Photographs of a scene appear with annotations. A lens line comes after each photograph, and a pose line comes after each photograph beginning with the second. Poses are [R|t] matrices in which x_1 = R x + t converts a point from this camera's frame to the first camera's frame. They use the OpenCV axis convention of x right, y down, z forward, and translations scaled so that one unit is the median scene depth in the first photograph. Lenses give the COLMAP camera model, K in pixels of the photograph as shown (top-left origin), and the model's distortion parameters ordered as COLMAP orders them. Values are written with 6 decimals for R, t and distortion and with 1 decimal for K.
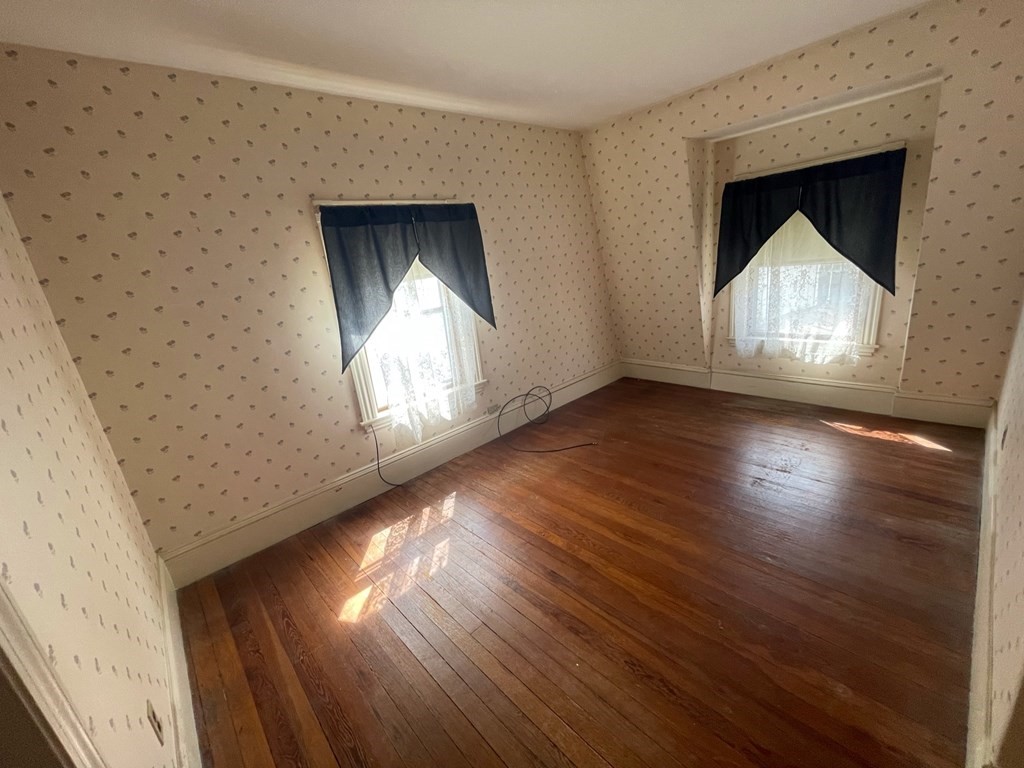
lens RADIAL K [[416.0, 0, 508.0], [0, 416.0, 383.3], [0, 0, 1]] dist [-0.001465, 0.001827]
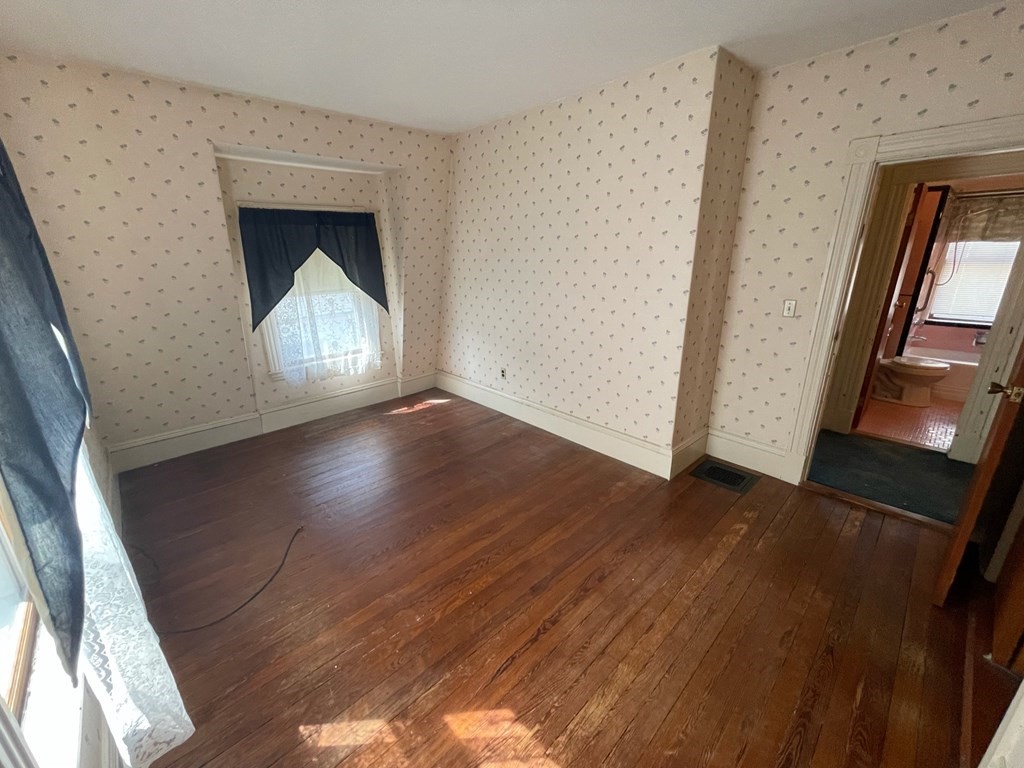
lens RADIAL K [[416.0, 0, 507.8], [0, 416.0, 381.2], [0, 0, 1]] dist [-0.001465, 0.001827]
pose [[-0.007662, -0.191154, 0.981530, -0.465056], [0.308495, 0.933230, 0.184155, -0.118017], [-0.951195, 0.304208, 0.051820, 0.535581]]
